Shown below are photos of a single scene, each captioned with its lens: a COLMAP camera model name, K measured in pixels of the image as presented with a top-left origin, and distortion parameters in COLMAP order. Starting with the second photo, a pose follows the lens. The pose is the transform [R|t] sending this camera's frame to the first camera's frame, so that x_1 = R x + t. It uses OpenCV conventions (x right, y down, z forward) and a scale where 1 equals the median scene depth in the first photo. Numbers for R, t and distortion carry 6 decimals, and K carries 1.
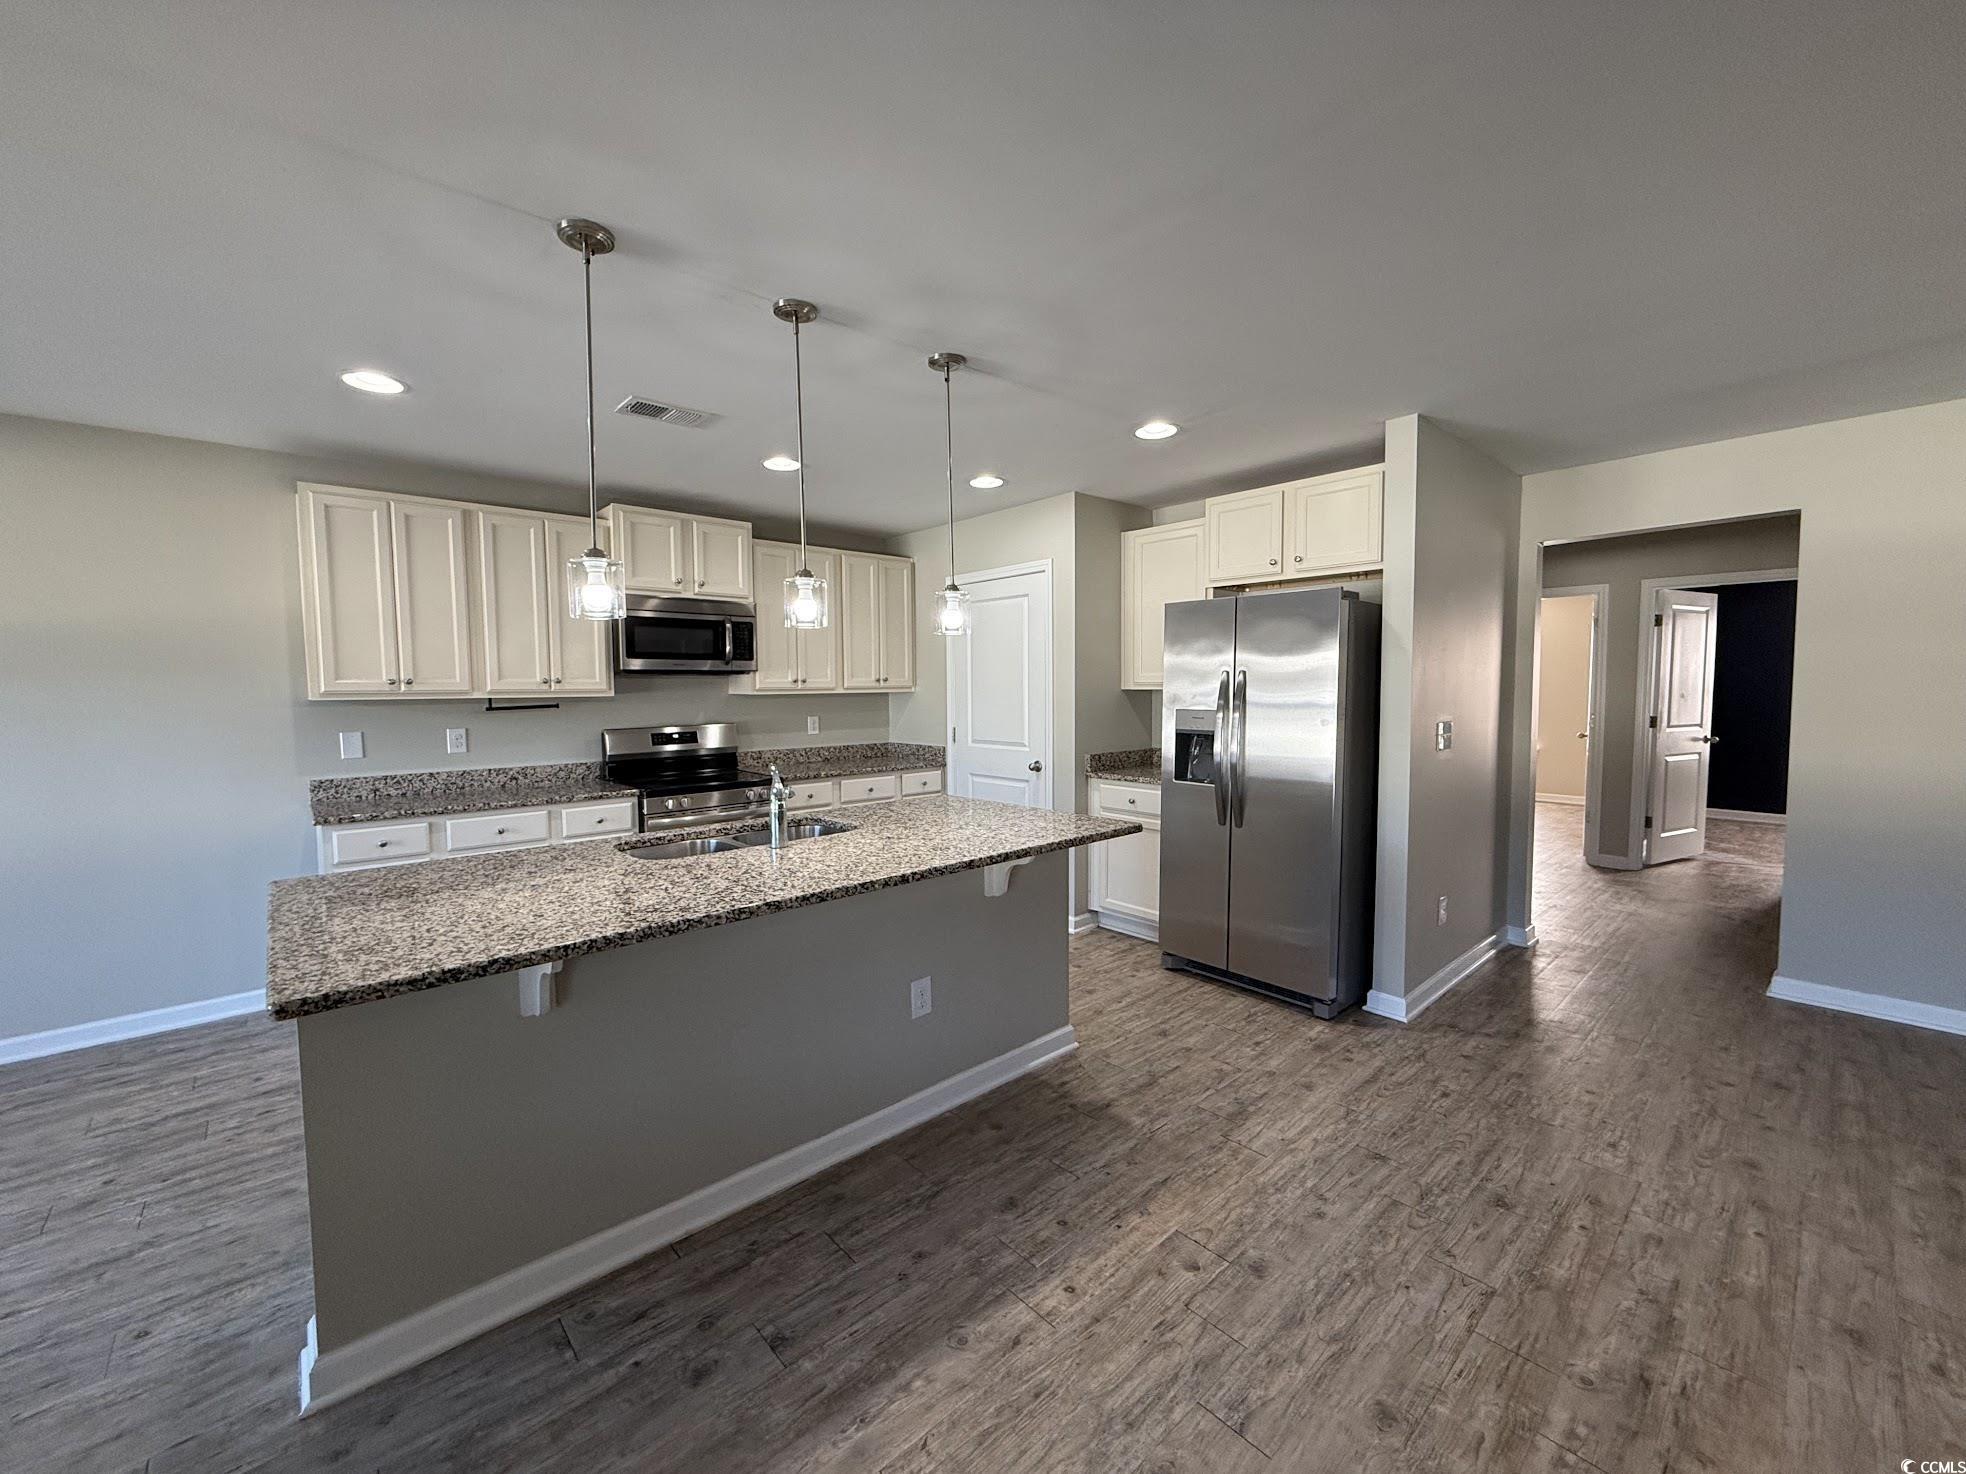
lens RADIAL K [[785.8, 0, 976.4], [0, 785.8, 732.2], [0, 0, 1]] dist [-0.001310, 0.000120]
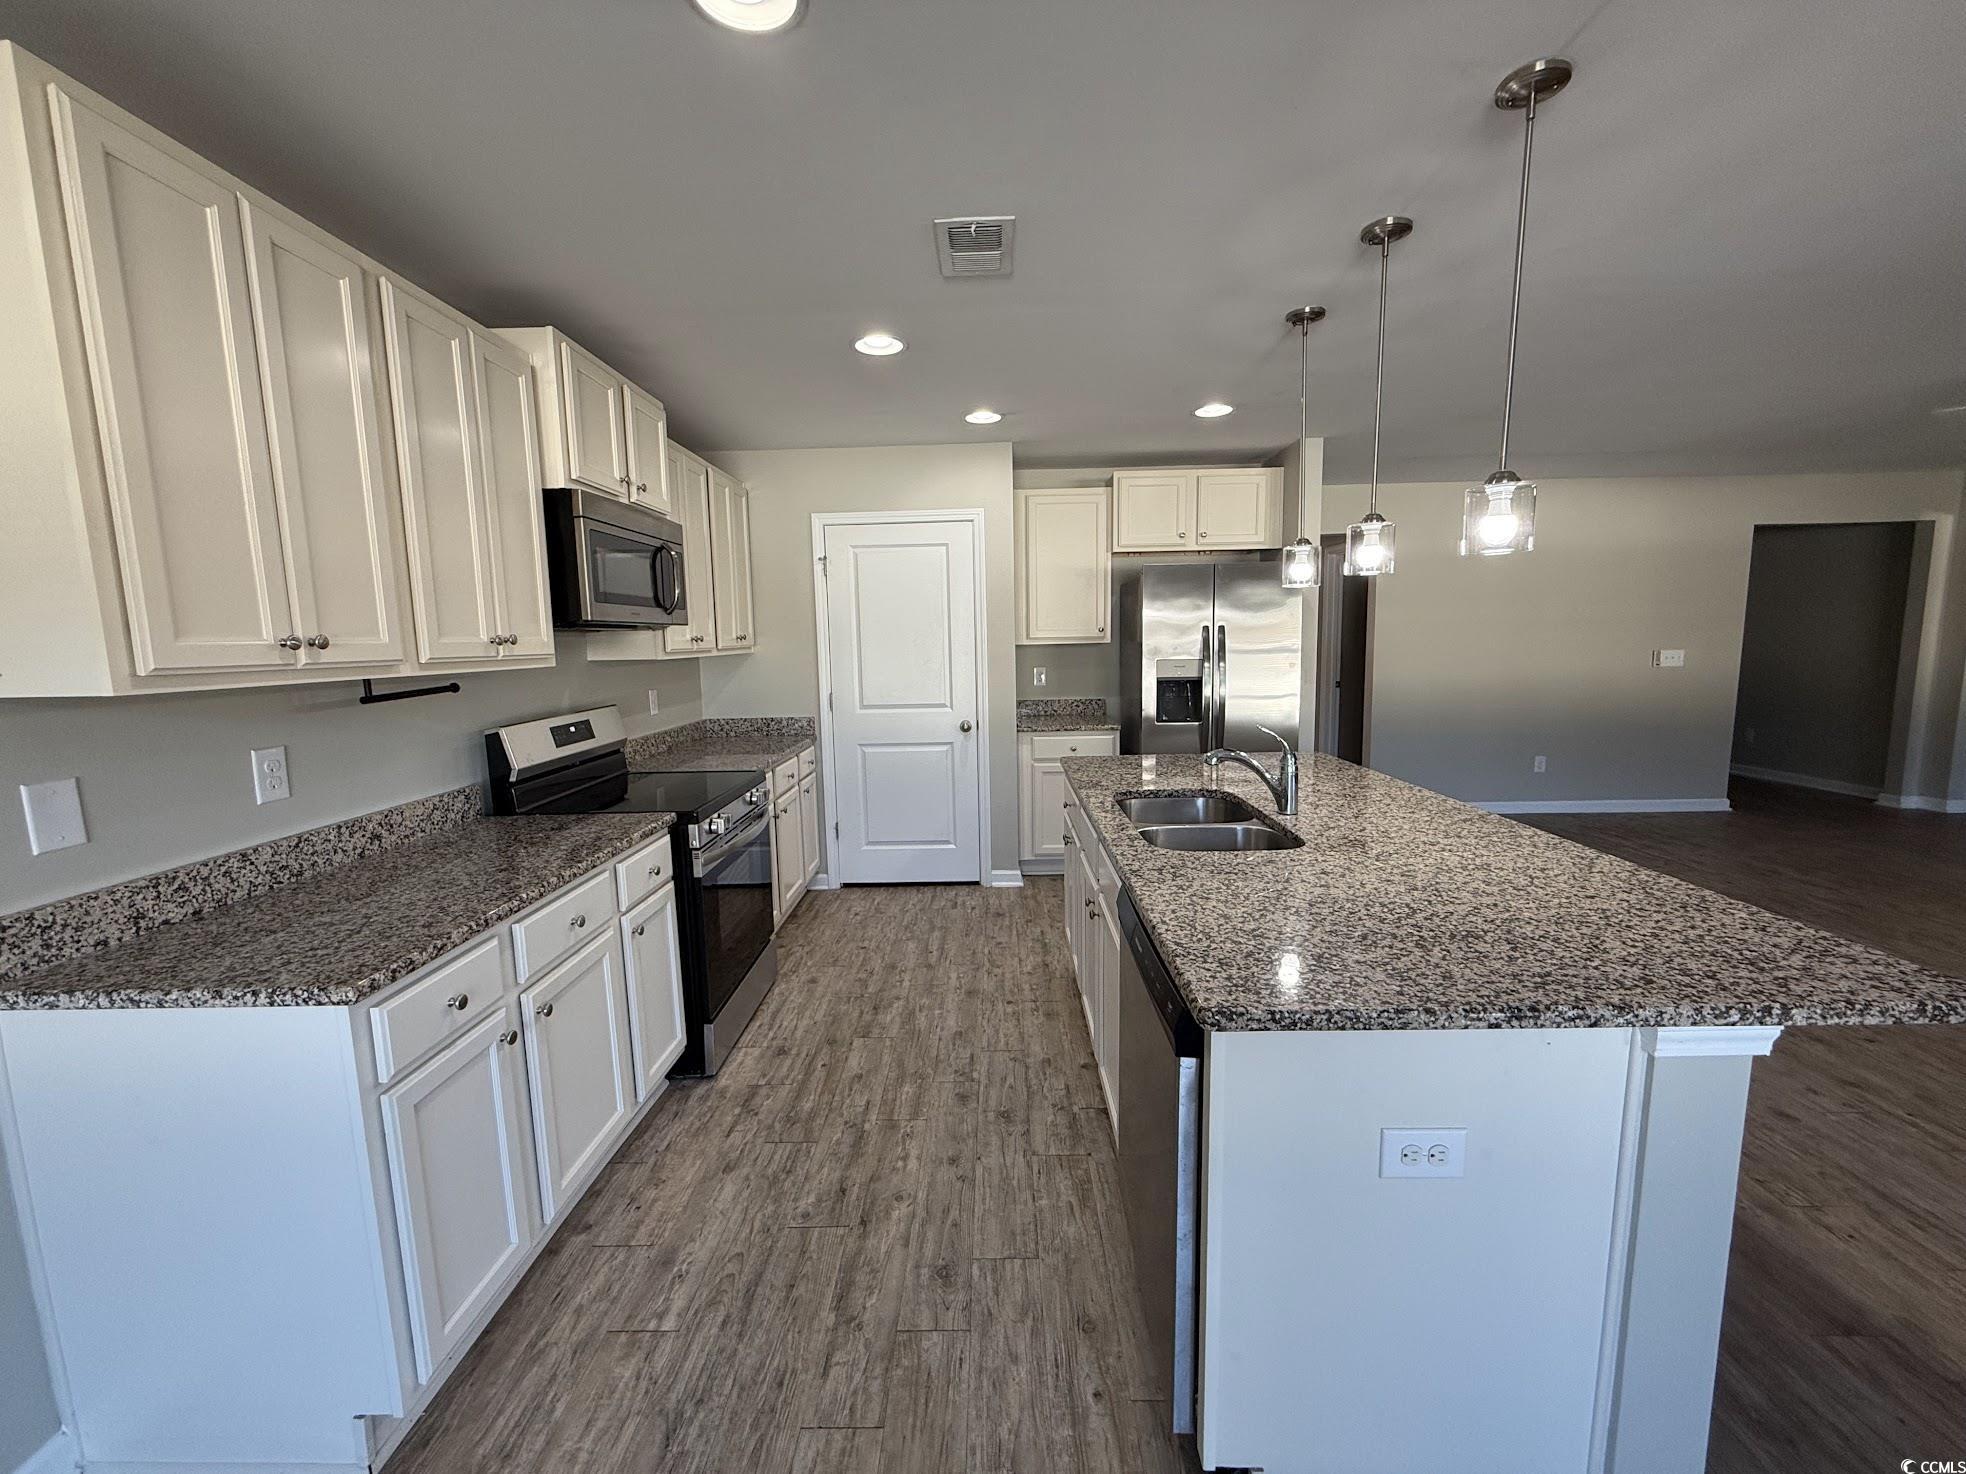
lens RADIAL K [[779.7, 0, 975.6], [0, 779.7, 750.7], [0, 0, 1]] dist [-0.003755, 0.000141]
pose [[0.682092, -0.111107, 0.722776, -0.749746], [0.058082, 0.993499, 0.097911, -0.024750], [-0.728956, -0.024804, 0.684111, 0.417105]]
